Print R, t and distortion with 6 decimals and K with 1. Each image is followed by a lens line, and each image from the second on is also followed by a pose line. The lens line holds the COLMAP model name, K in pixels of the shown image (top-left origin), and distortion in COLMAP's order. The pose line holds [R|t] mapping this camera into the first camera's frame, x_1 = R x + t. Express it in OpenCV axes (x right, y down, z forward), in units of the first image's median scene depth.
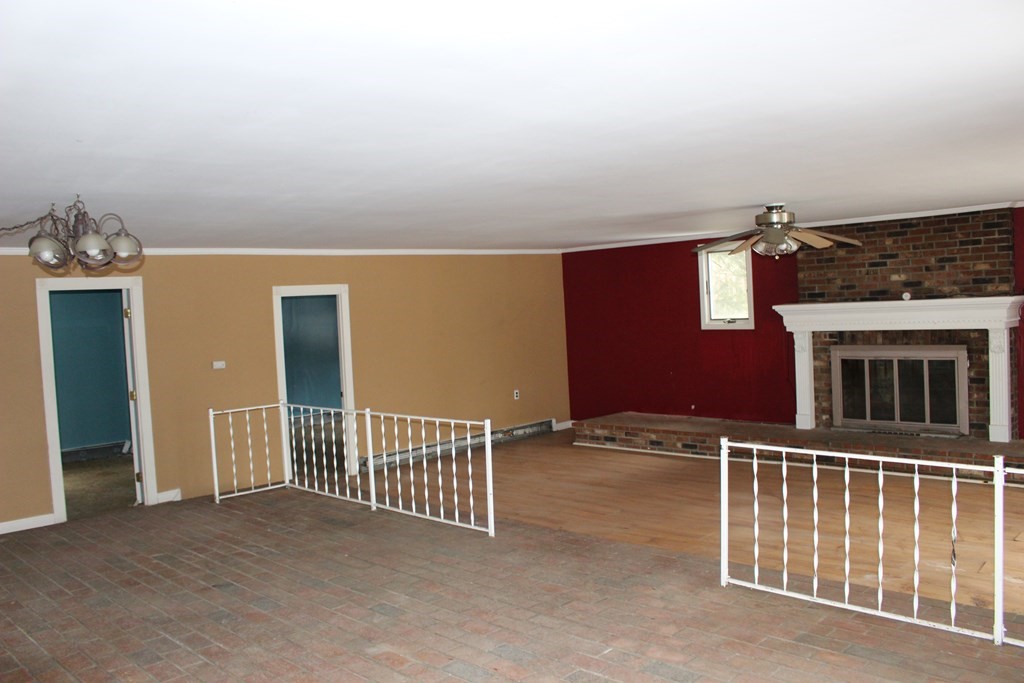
lens RADIAL K [[837.8, 0, 509.8], [0, 837.8, 348.0], [0, 0, 1]] dist [-0.122547, 0.004285]
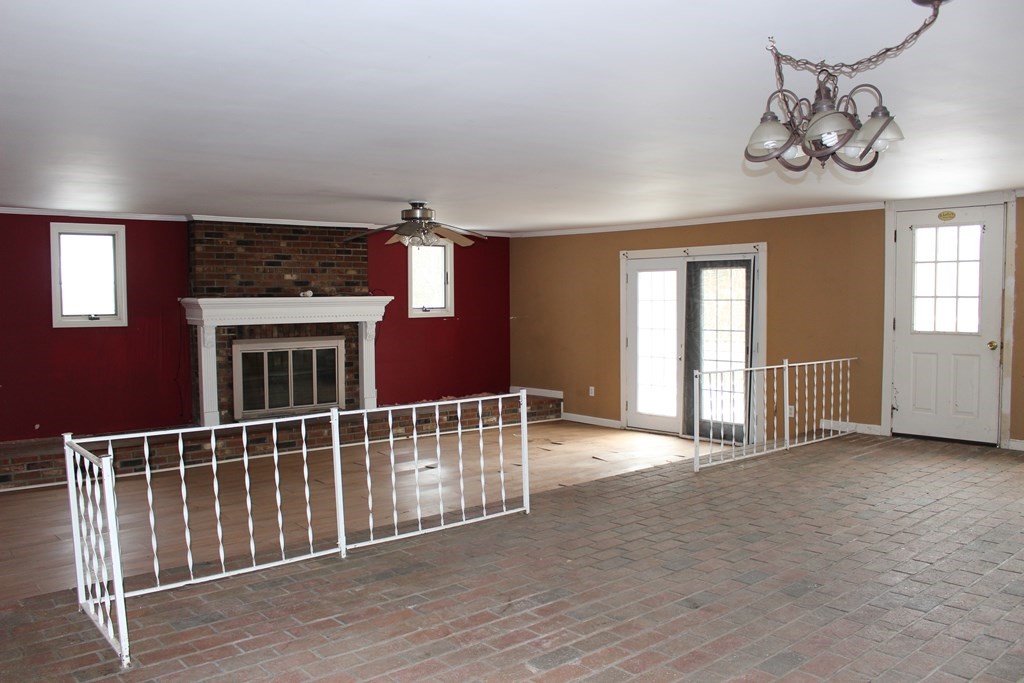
lens RADIAL K [[837.8, 0, 509.8], [0, 837.8, 348.0], [0, 0, 1]] dist [-0.122547, 0.004285]
pose [[0.074904, -0.007496, 0.997163, -0.618548], [0.054697, 0.998497, 0.003397, 0.022622], [-0.995689, 0.054288, 0.075202, 0.603563]]
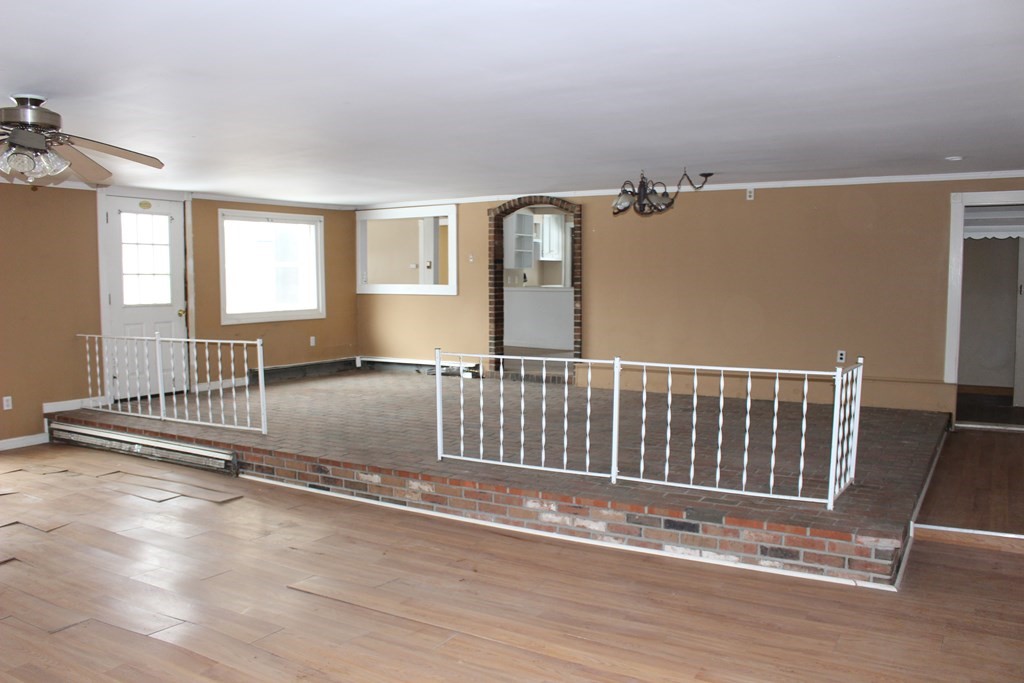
lens RADIAL K [[837.8, 0, 509.8], [0, 837.8, 348.0], [0, 0, 1]] dist [-0.122547, 0.004285]
pose [[-0.969731, 0.071972, -0.233327, 0.078667], [0.039673, 0.989317, 0.140277, -0.037419], [0.240930, 0.126775, -0.962227, 1.300660]]
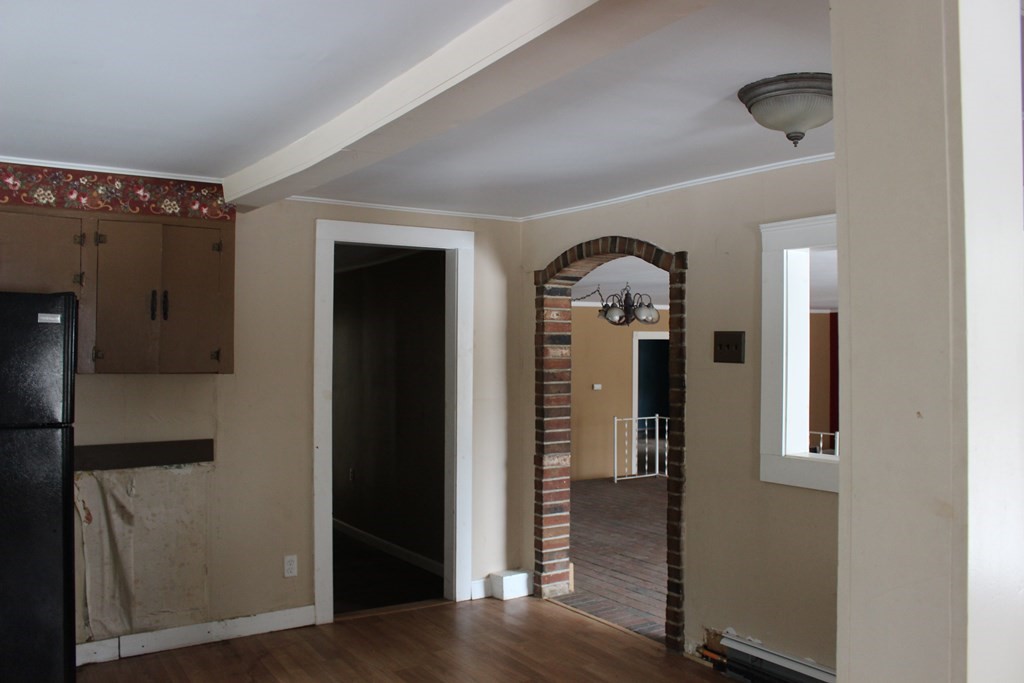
lens RADIAL K [[837.8, 0, 509.8], [0, 837.8, 348.0], [0, 0, 1]] dist [-0.122547, 0.004285]
pose [[0.976656, 0.052984, -0.208173, -0.200688], [-0.061873, 0.997420, -0.036415, 0.014816], [0.205706, 0.048445, 0.977414, -0.381586]]
